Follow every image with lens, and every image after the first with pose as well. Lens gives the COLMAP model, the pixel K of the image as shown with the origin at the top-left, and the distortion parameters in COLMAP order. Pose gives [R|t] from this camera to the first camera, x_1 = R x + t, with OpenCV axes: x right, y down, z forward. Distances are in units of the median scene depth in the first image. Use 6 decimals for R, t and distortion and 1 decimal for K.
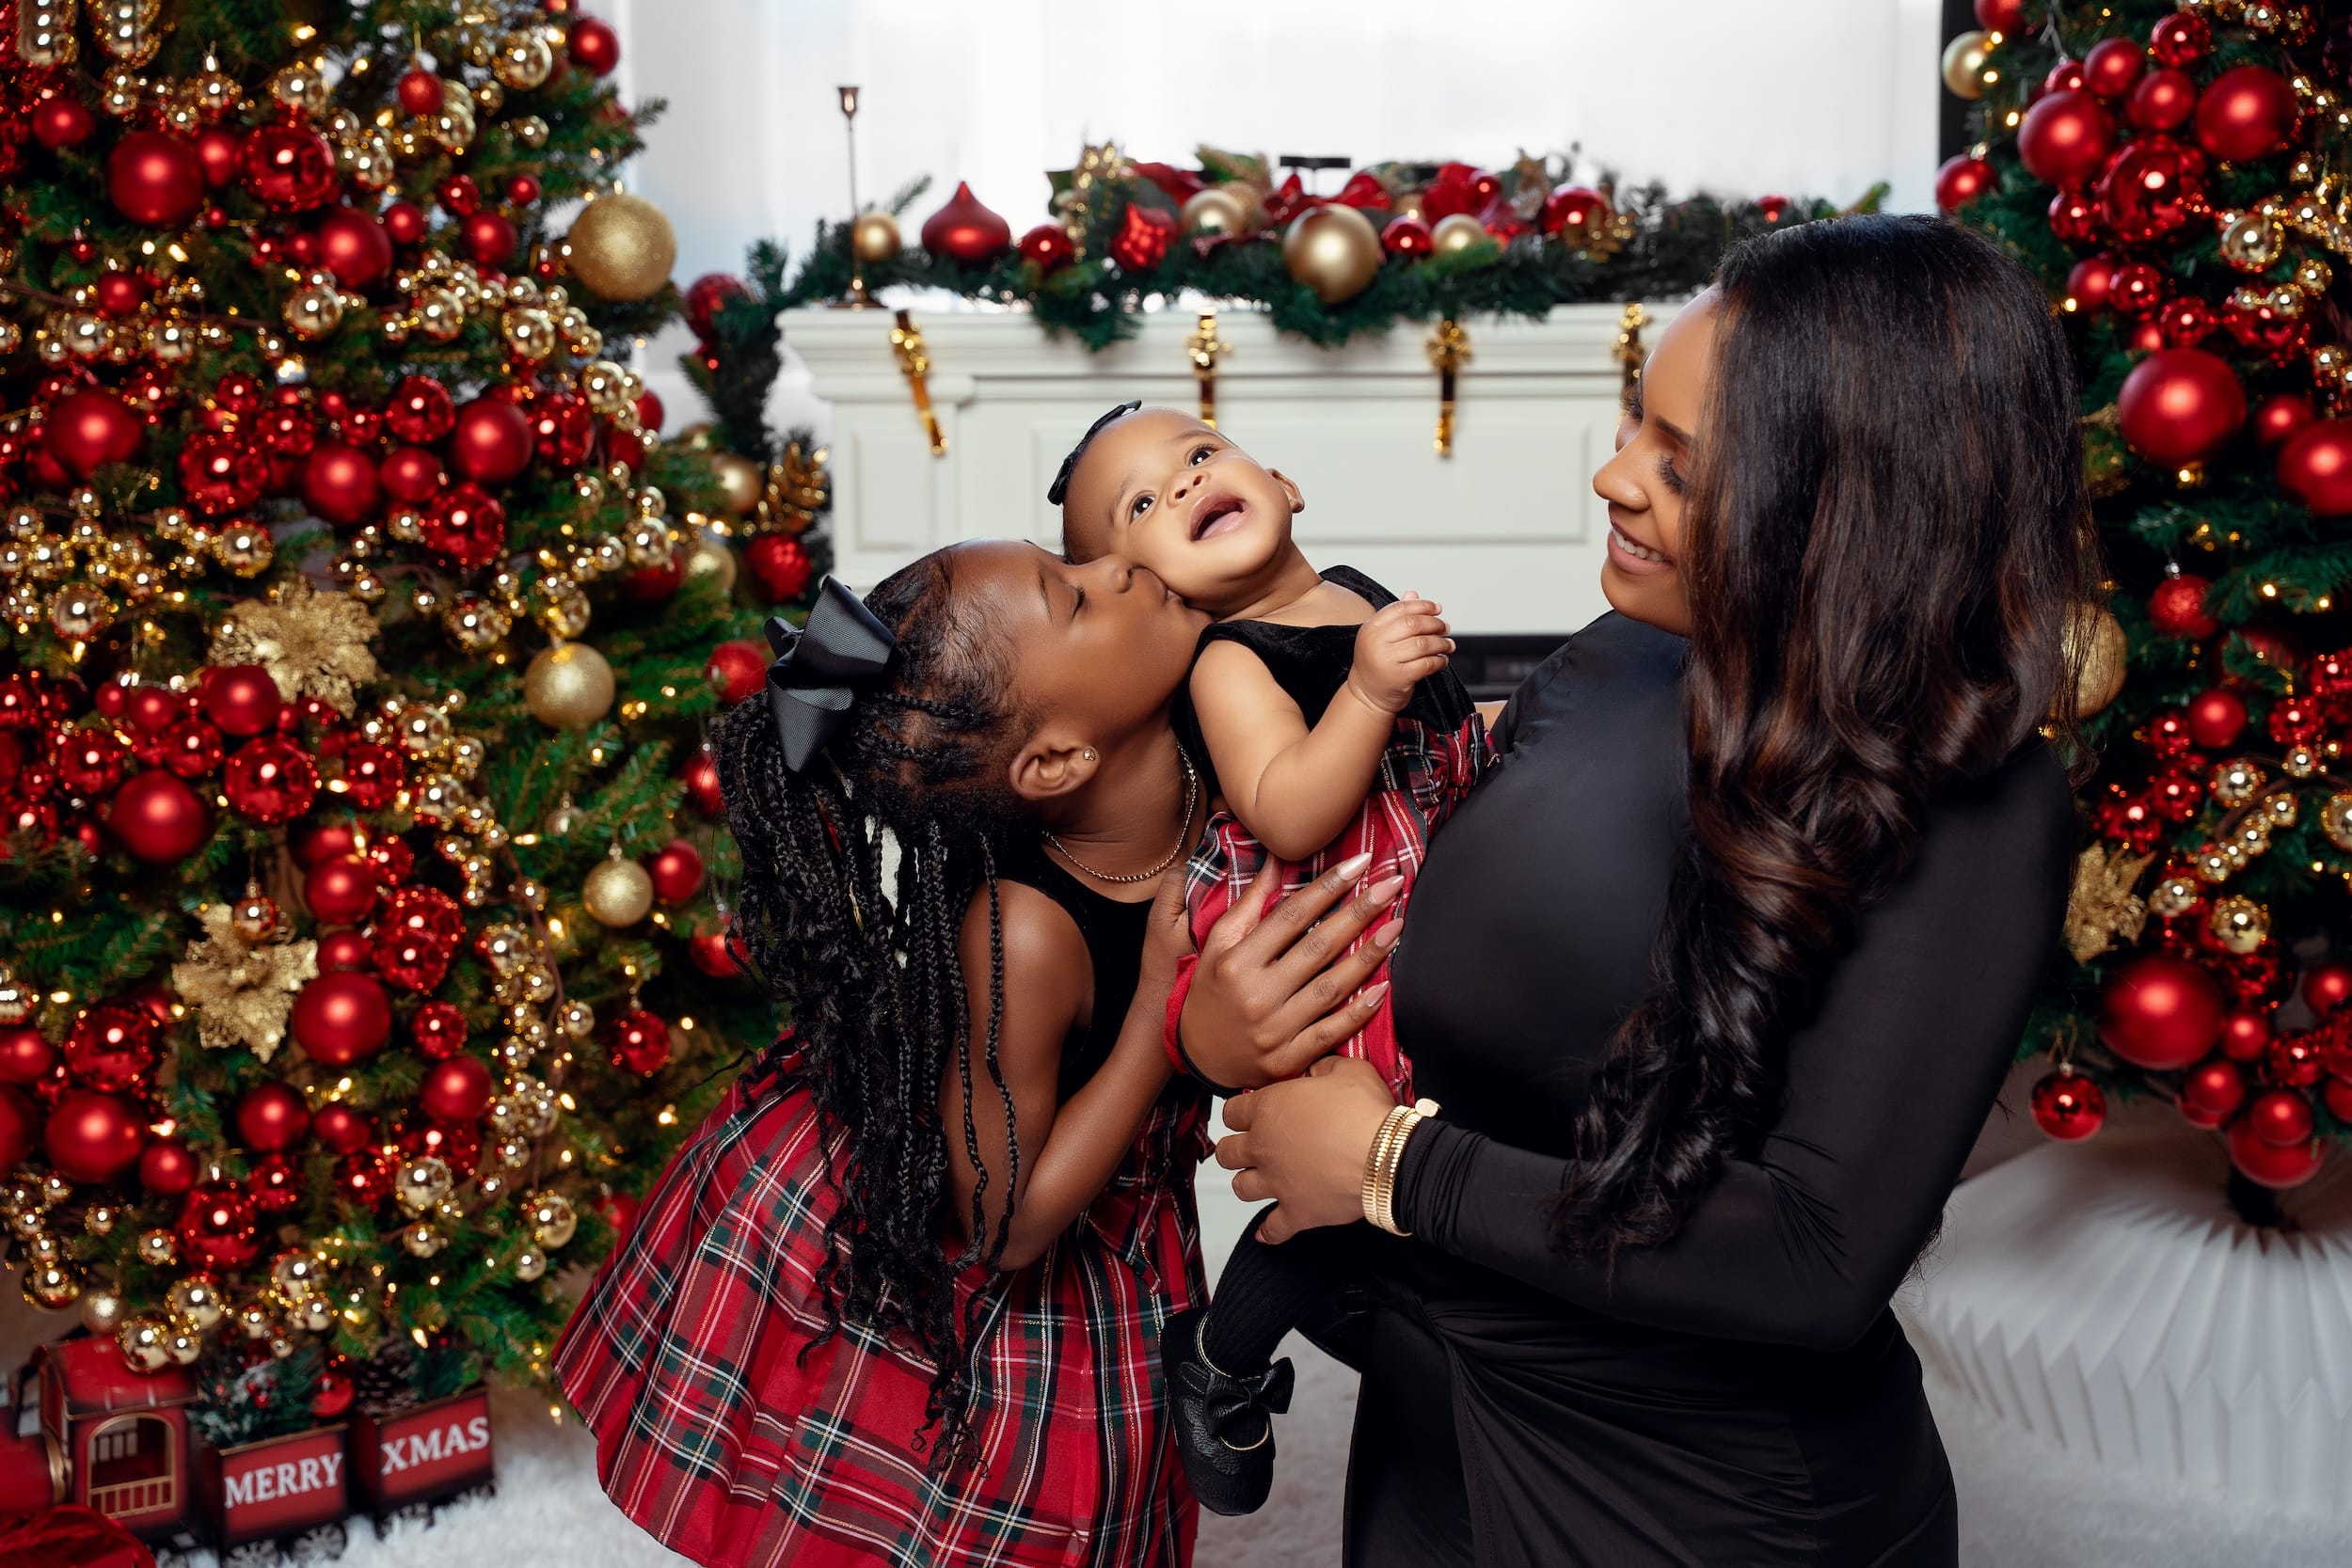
lens RADIAL K [[3561.6, 0, 1164.8], [0, 3561.6, 771.7], [0, 0, 1]] dist [0.180222, 0.000000]
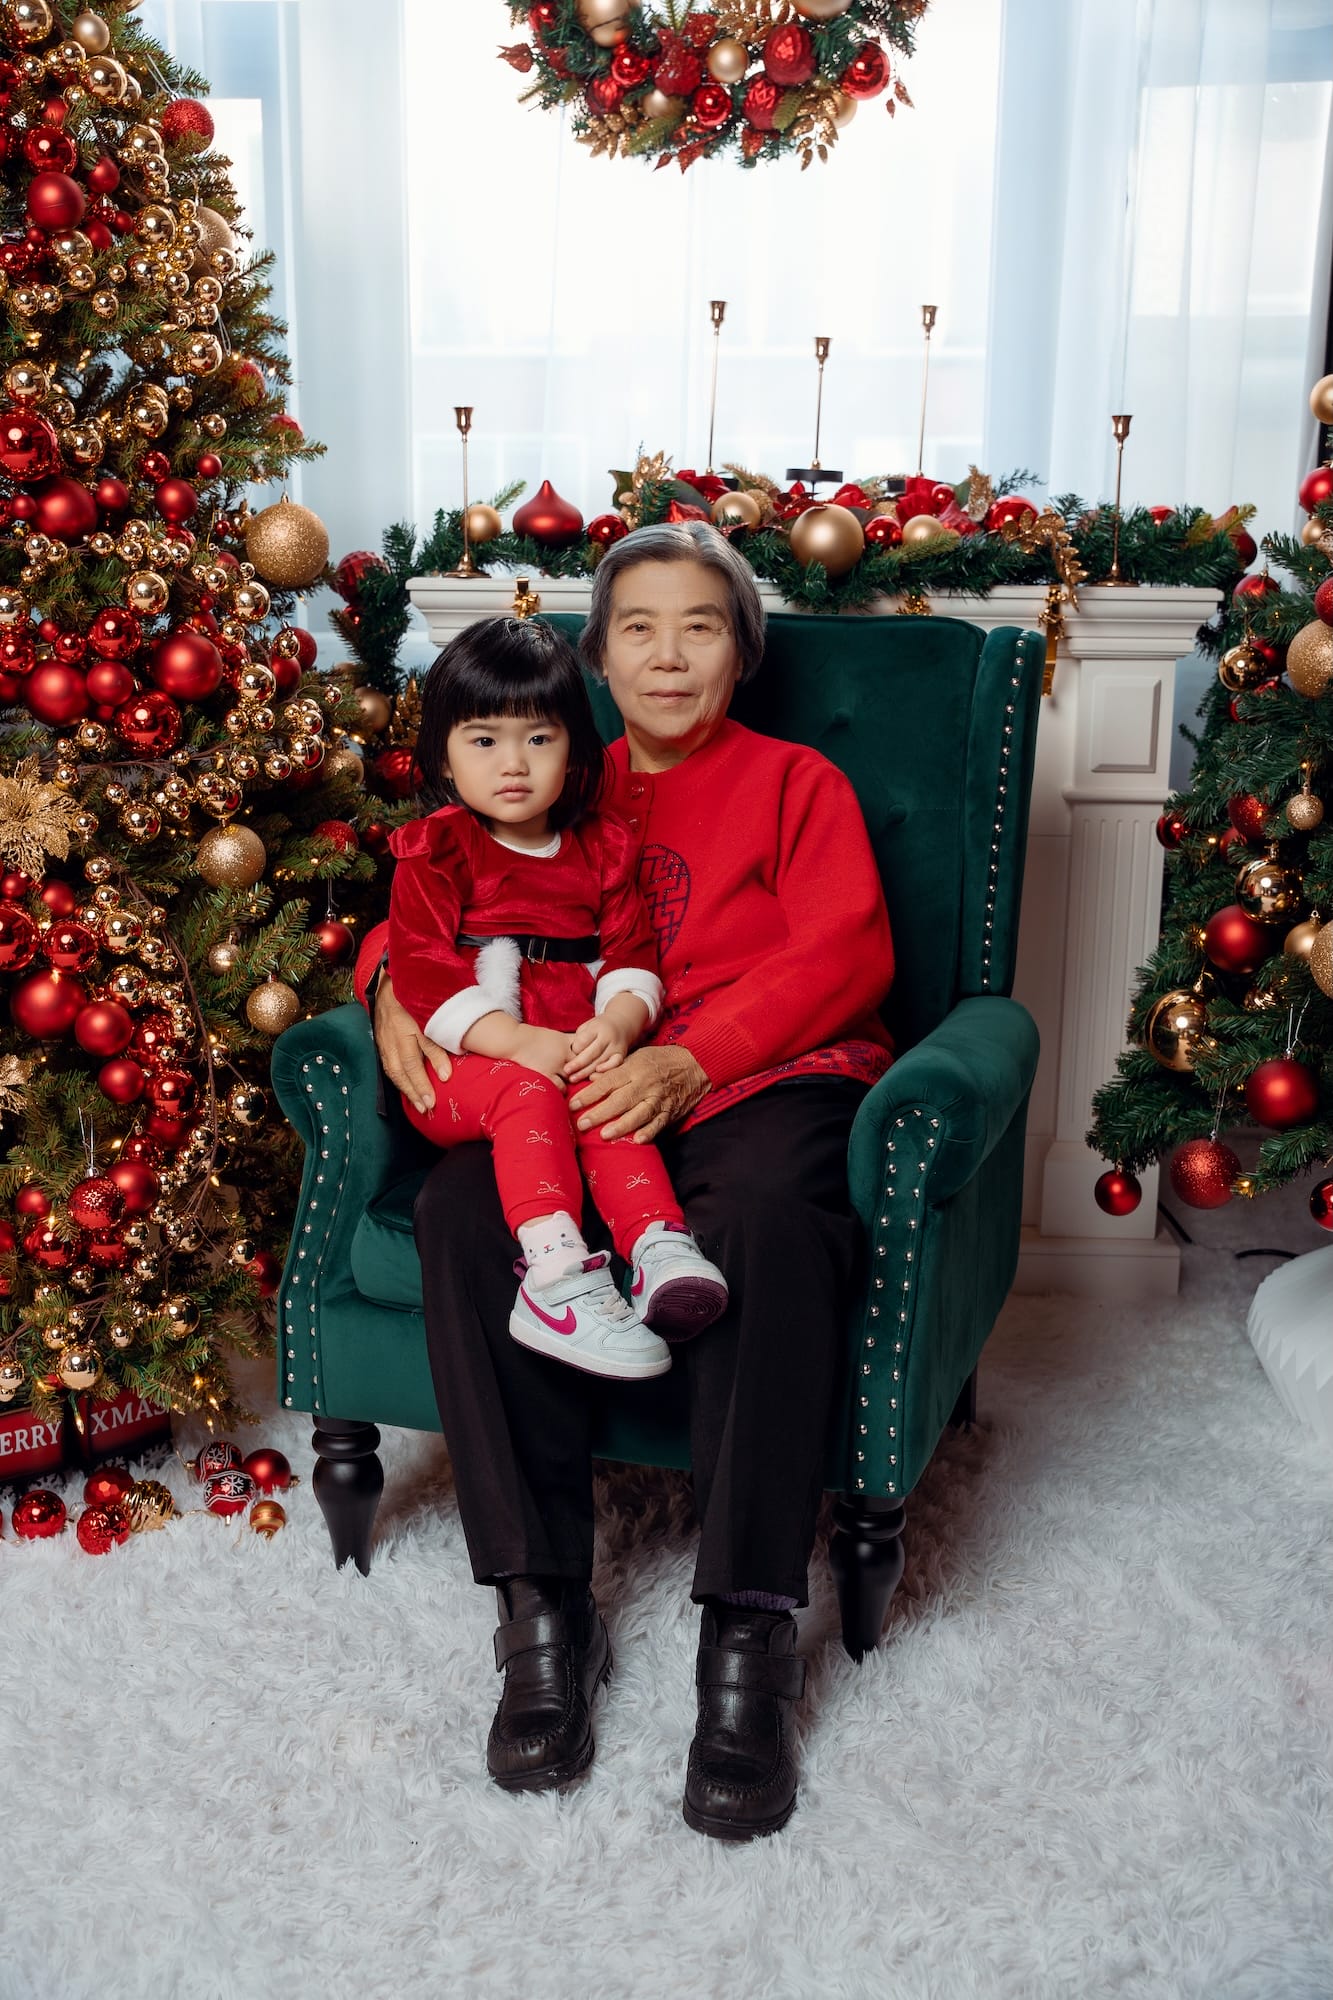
lens RADIAL K [[2268.6, 0, 650.9], [0, 2268.6, 1012.2], [0, 0, 1]] dist [0.079267, 0.000000]
pose [[0.999588, 0.027022, -0.009683, -0.005302], [-0.026666, 0.999024, 0.035210, -0.000213], [0.010625, -0.034937, 0.999333, 0.172586]]
